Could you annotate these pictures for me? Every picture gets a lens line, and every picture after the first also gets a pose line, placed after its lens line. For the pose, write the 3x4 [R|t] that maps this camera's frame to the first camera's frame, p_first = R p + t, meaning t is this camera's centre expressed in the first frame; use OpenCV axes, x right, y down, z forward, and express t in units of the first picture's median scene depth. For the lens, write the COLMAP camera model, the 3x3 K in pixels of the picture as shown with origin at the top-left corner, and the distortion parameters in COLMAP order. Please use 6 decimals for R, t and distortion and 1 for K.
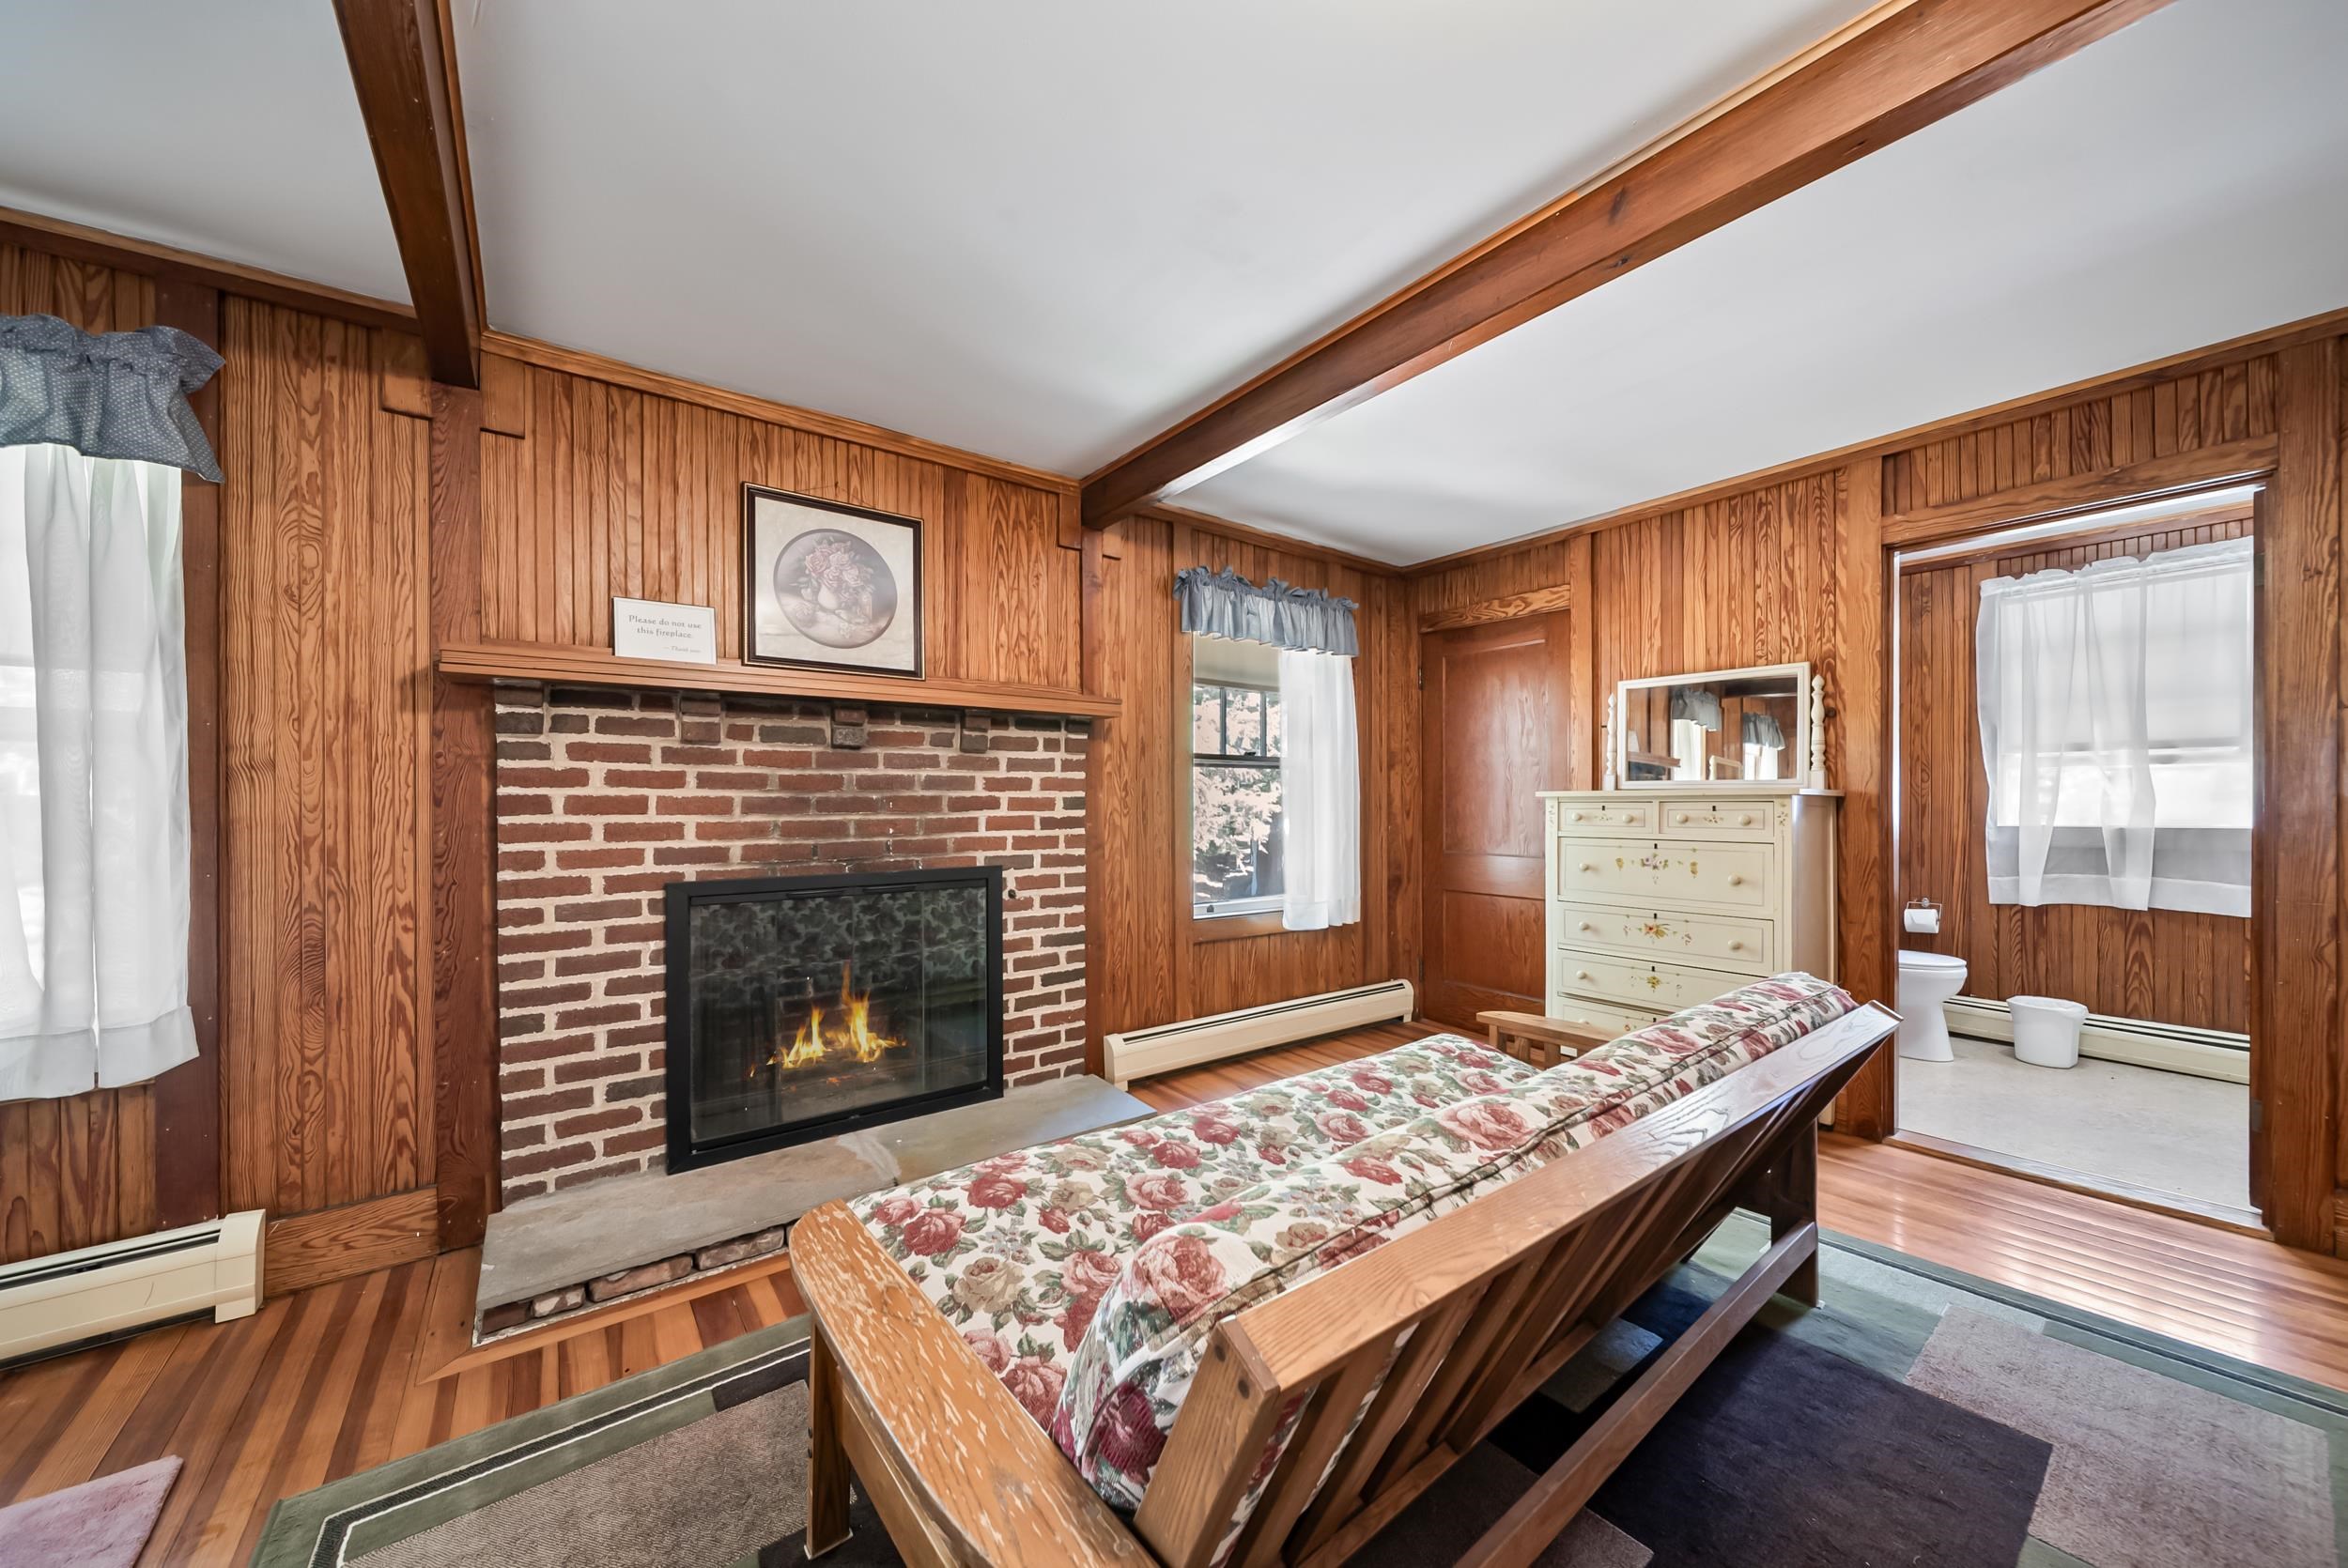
lens RADIAL K [[834.3, 0, 1265.7], [0, 834.3, 798.6], [0, 0, 1]] dist [-0.001566, -0.000151]
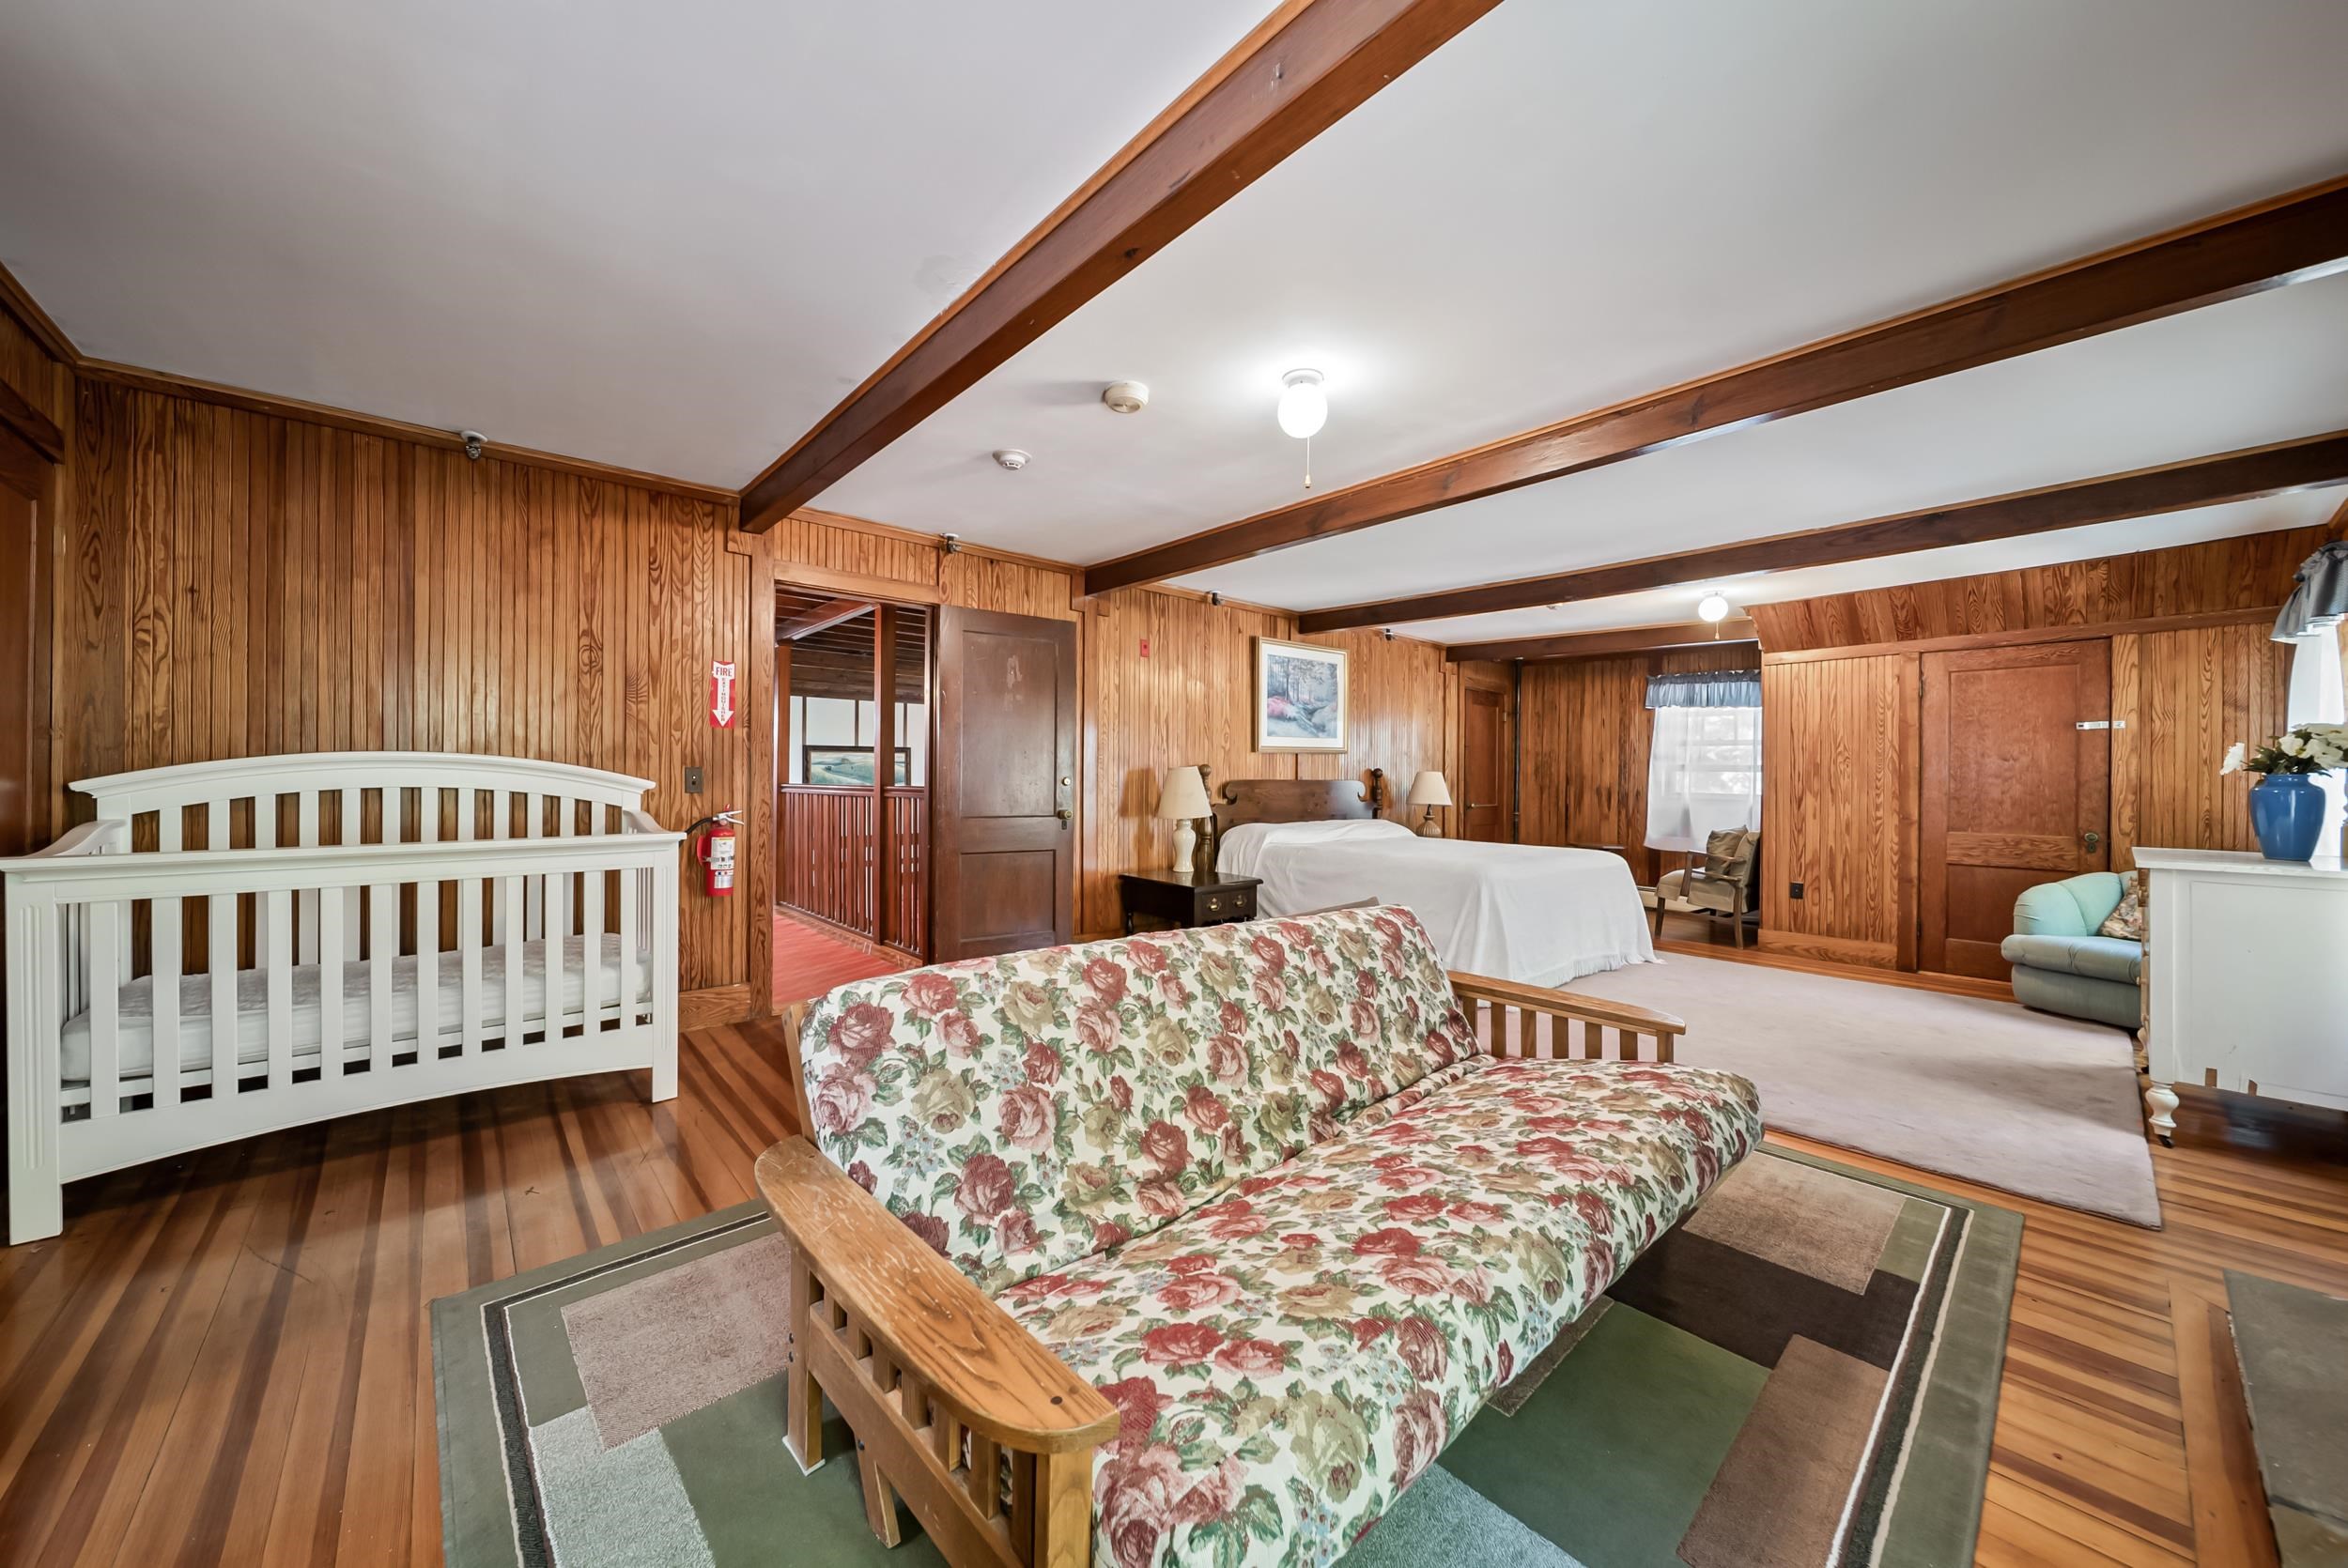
lens RADIAL K [[834.3, 0, 1182.8], [0, 834.3, 780.0], [0, 0, 1]] dist [-0.001566, -0.000151]
pose [[-0.999391, -0.002416, -0.034822, 0.109347], [-0.002529, 0.999992, 0.003185, 0.006175], [0.034814, 0.003271, -0.999388, 1.347859]]
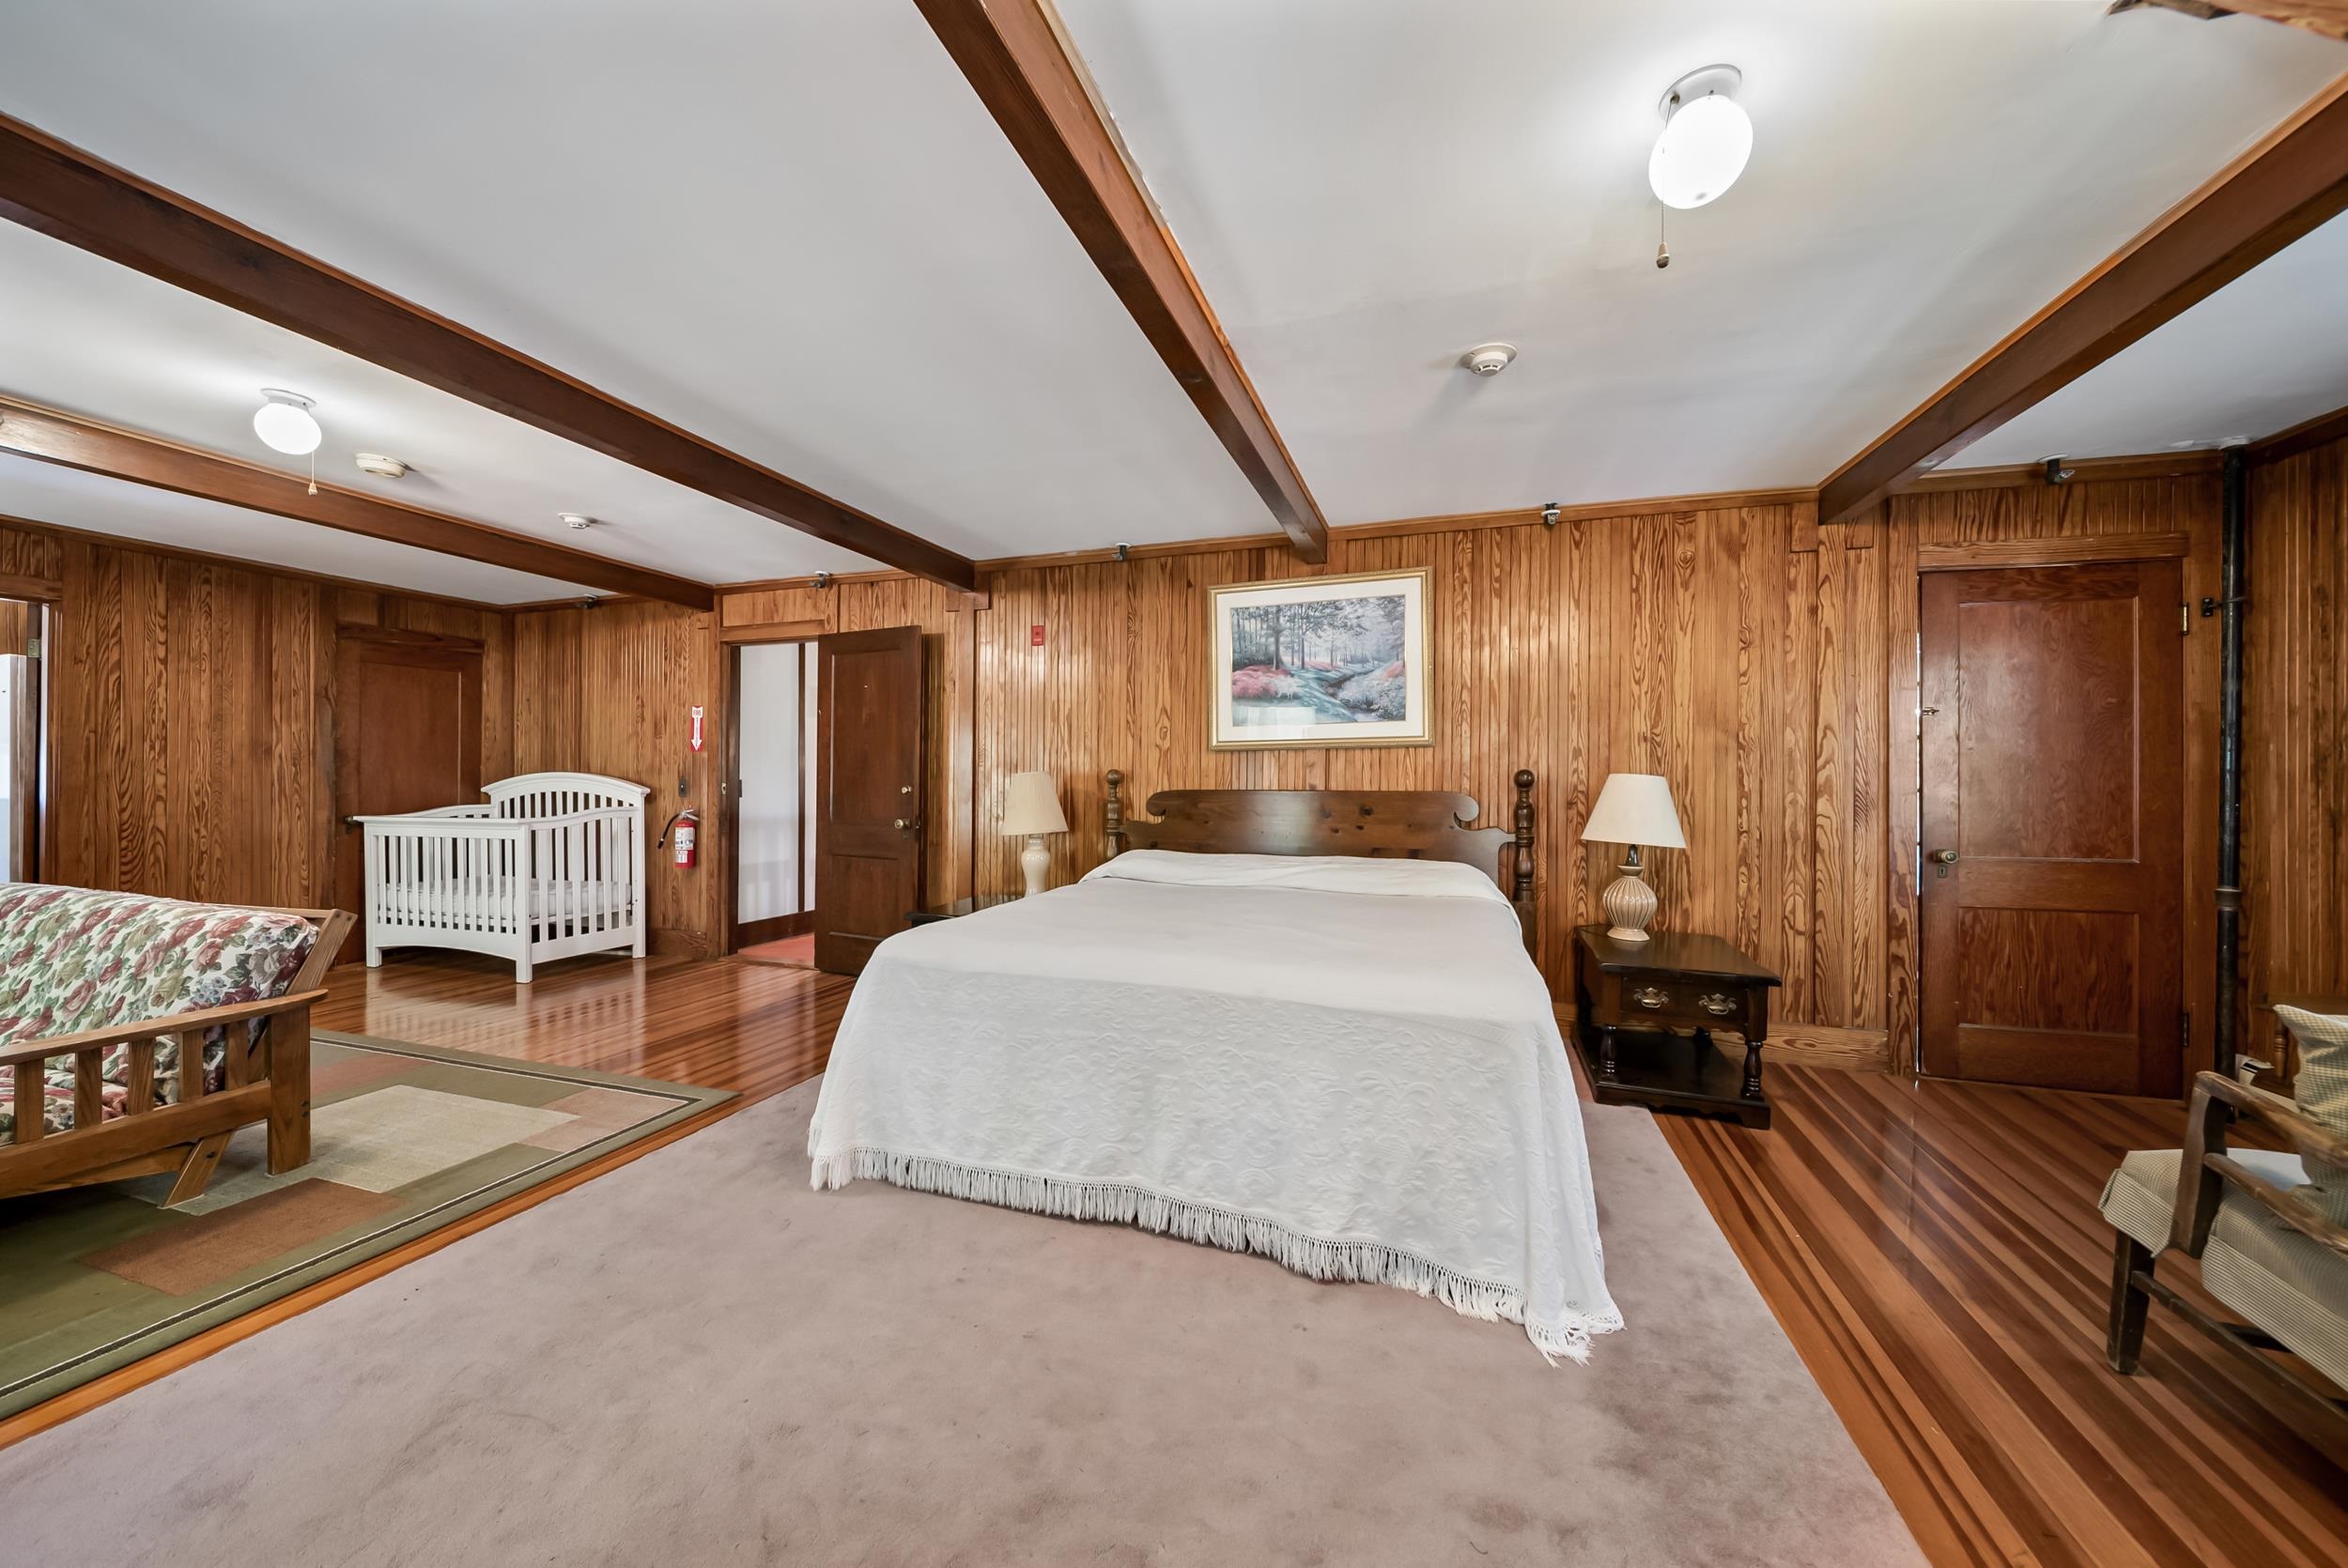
lens RADIAL K [[834.3, 0, 1181.3], [0, 834.3, 778.0], [0, 0, 1]] dist [-0.001566, -0.000151]
pose [[-0.519315, 0.003357, 0.854576, -1.738361], [-0.001532, 0.999987, -0.004859, -0.003293], [-0.854582, -0.003833, -0.519303, -0.231851]]
